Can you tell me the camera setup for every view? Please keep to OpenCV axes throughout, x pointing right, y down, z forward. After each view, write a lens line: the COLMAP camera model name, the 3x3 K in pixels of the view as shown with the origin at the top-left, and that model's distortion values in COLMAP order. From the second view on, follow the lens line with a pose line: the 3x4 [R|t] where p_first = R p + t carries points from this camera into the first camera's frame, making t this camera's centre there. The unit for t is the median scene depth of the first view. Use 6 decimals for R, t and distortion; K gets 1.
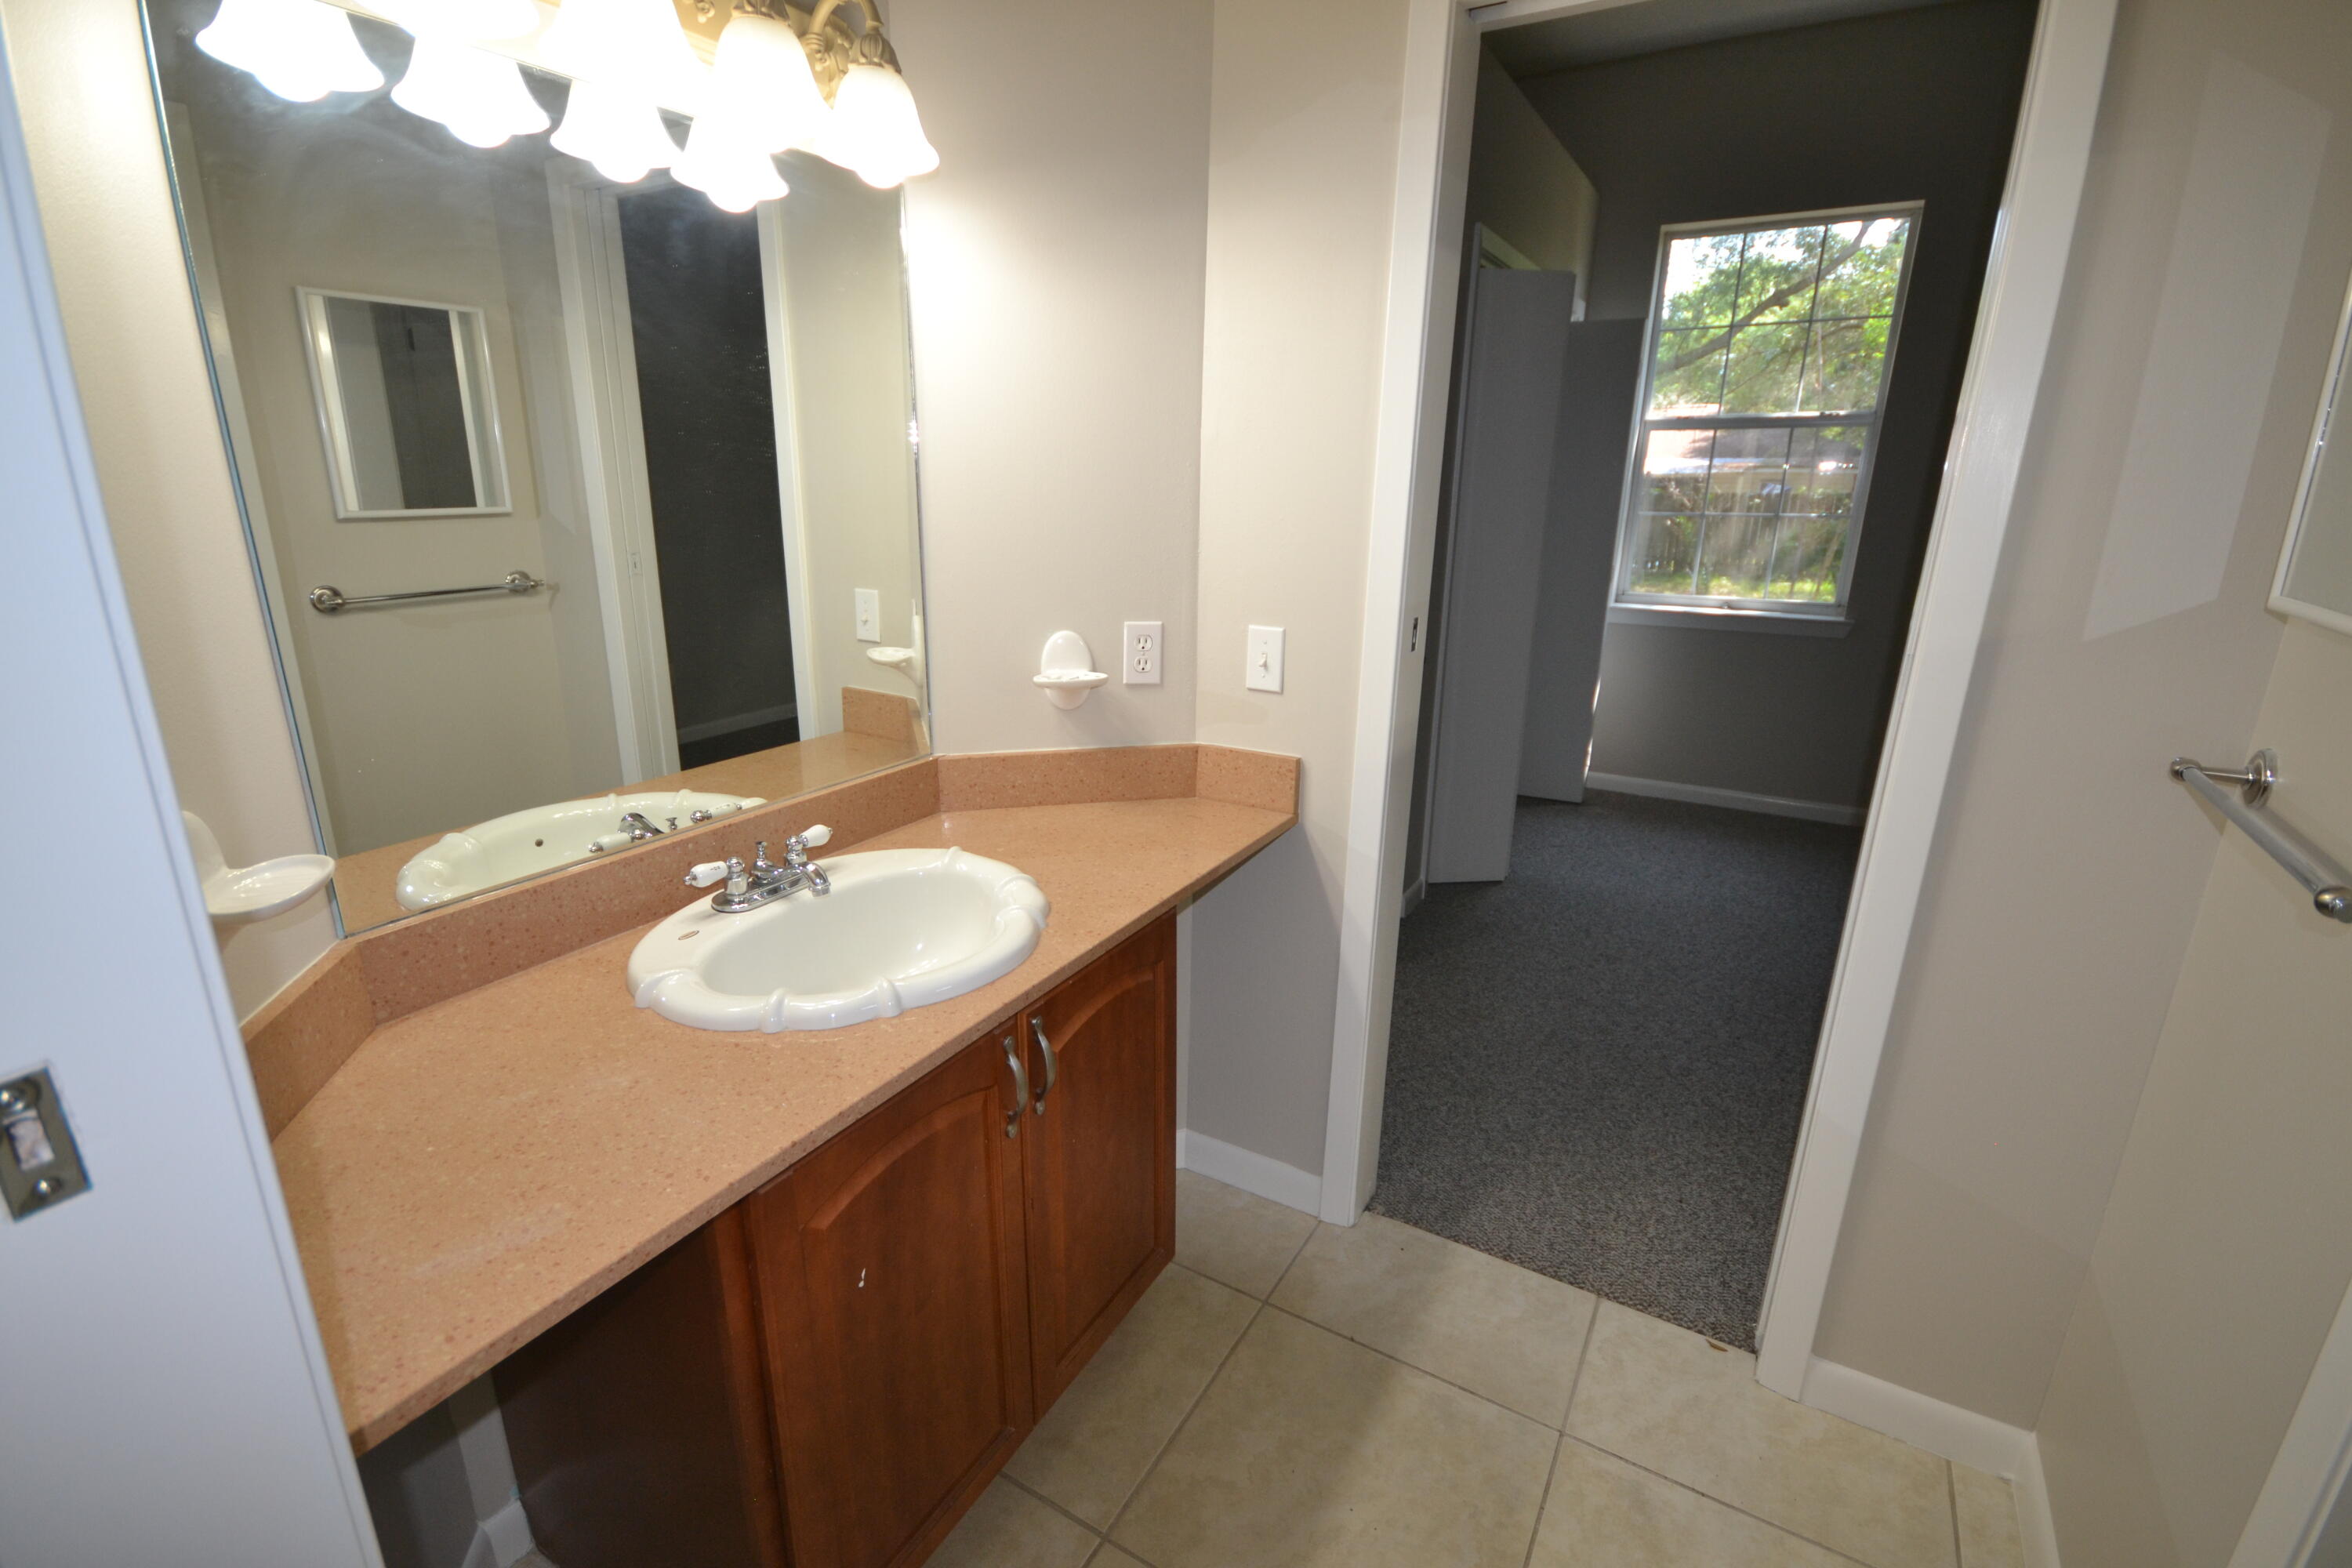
lens RADIAL K [[1046.5, 0, 1176.0], [0, 1046.5, 784.0], [0, 0, 1]] dist [-0.000723, -0.009223]
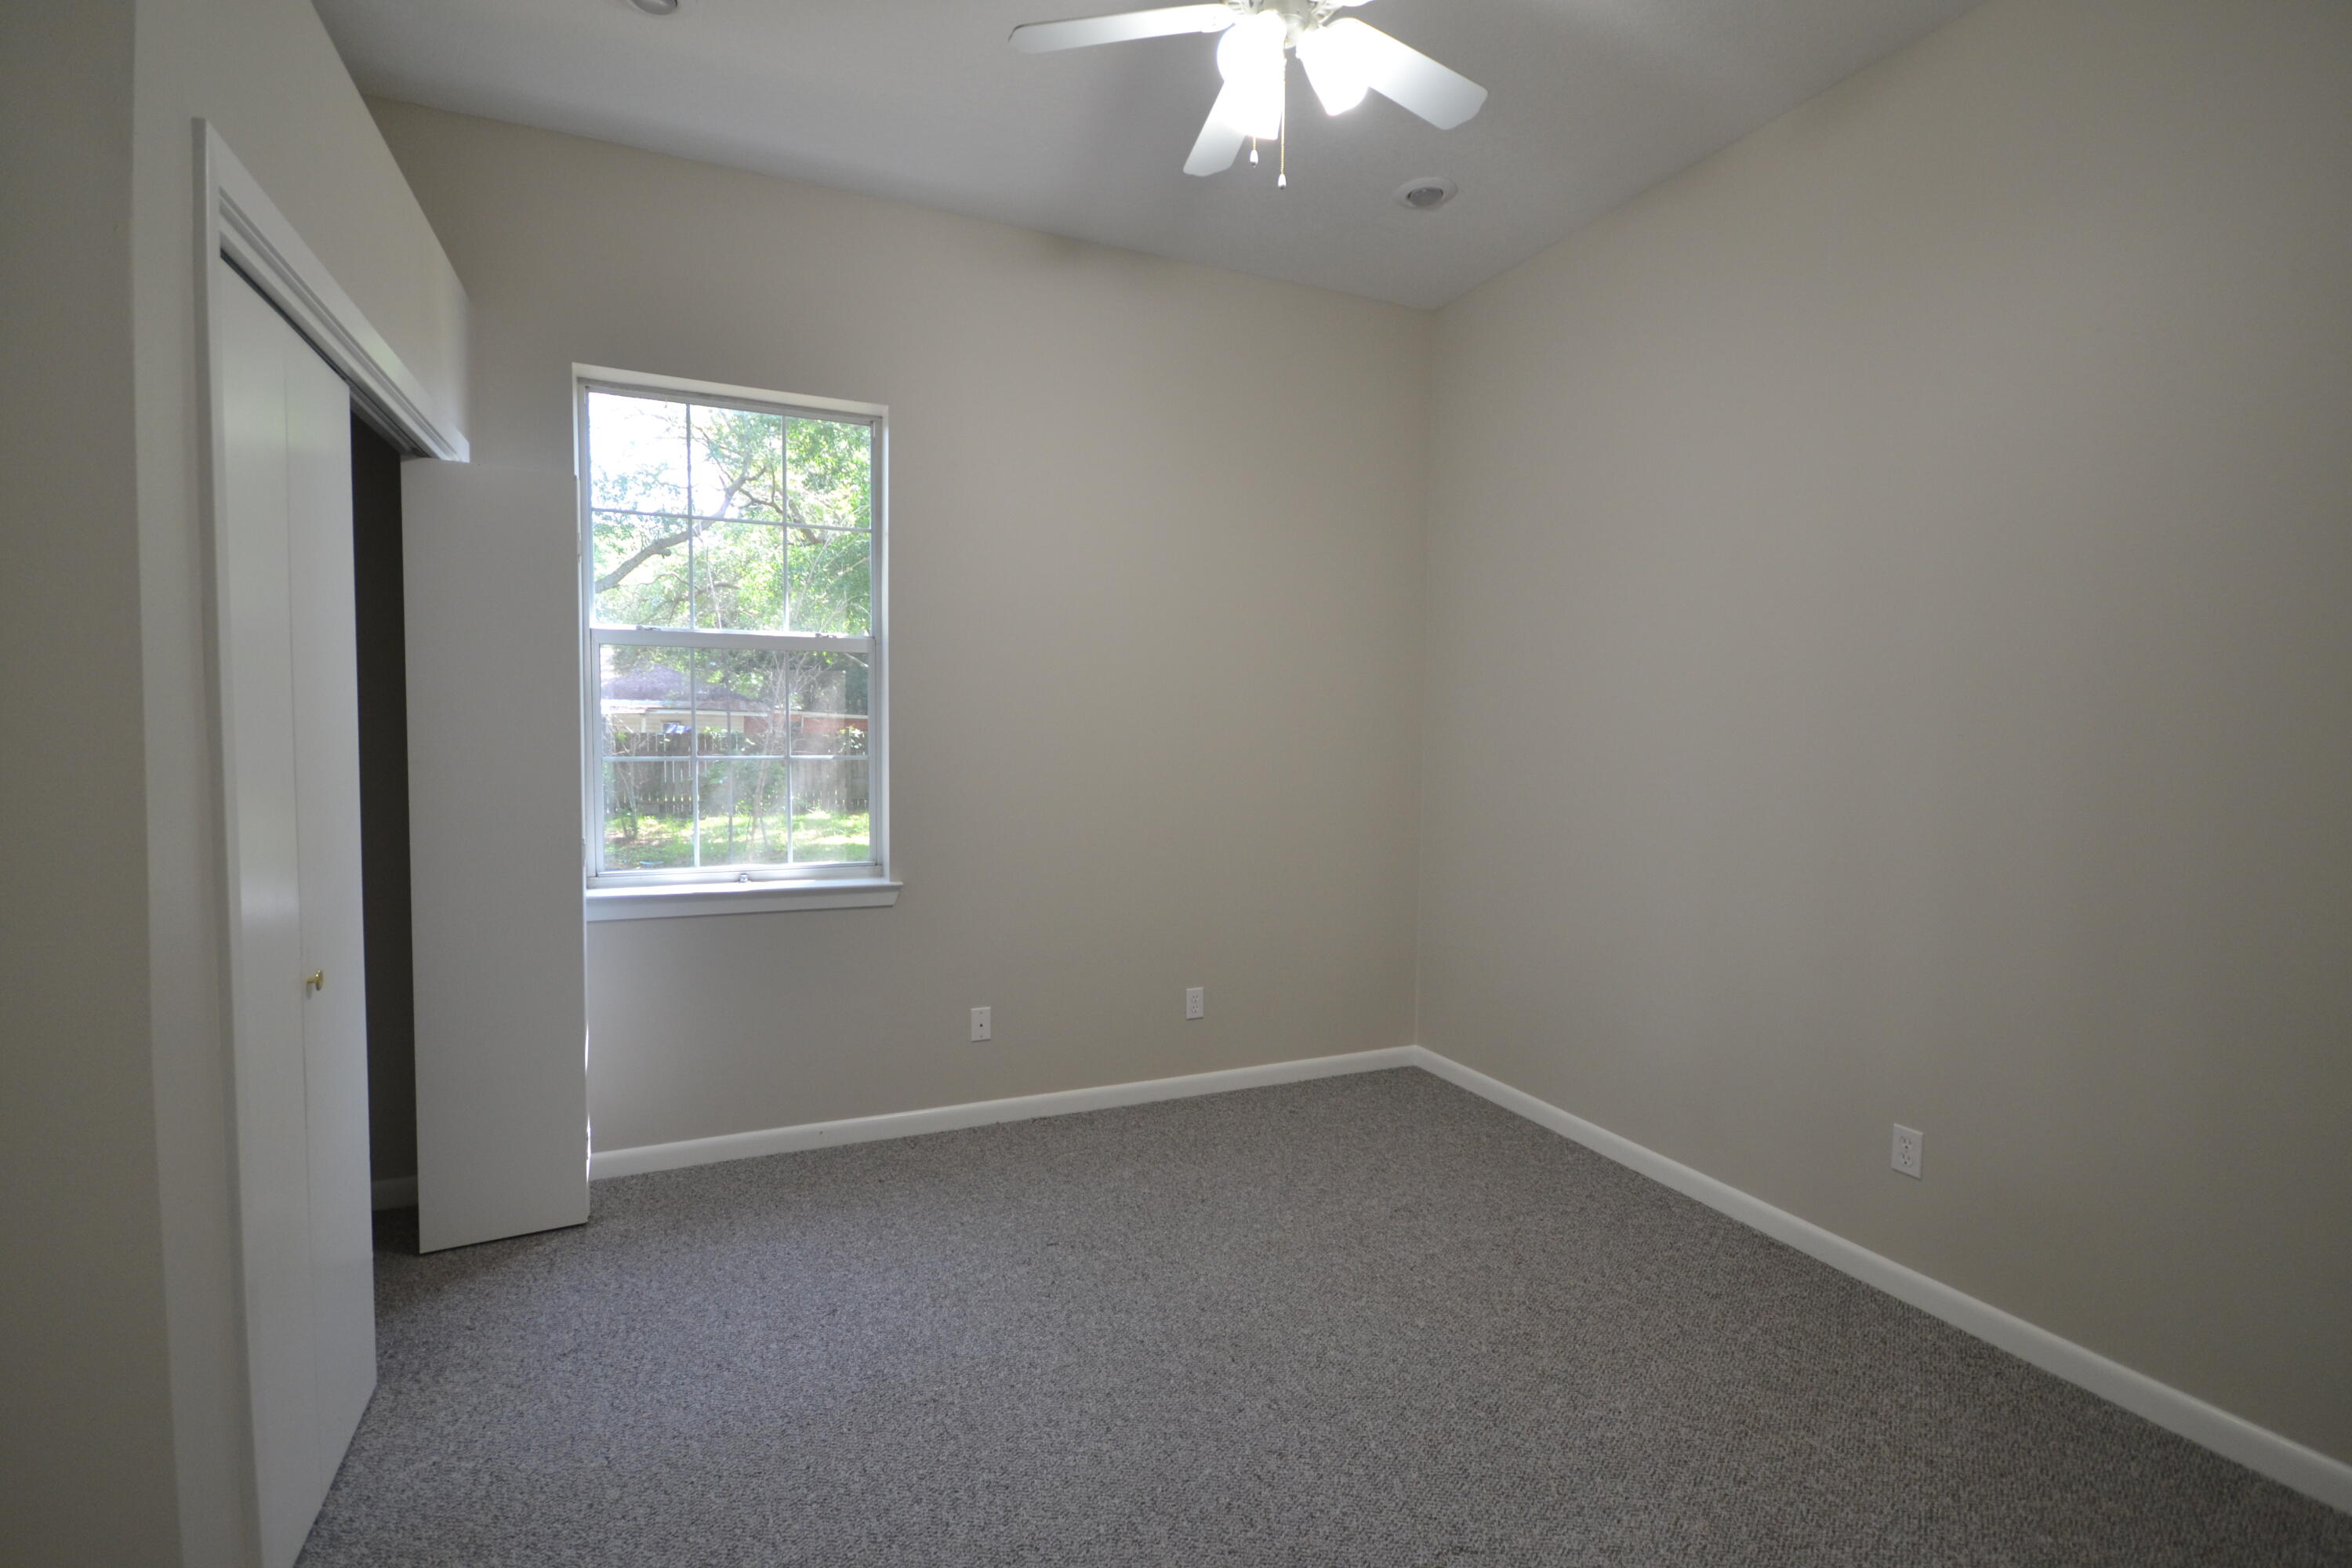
lens RADIAL K [[1046.5, 0, 1176.0], [0, 1046.5, 784.0], [0, 0, 1]] dist [-0.000723, -0.009223]
pose [[0.577832, -0.054510, 0.814334, 0.045939], [0.233535, 0.967091, -0.100976, -0.039570], [-0.782031, 0.248522, 0.571546, 0.142633]]
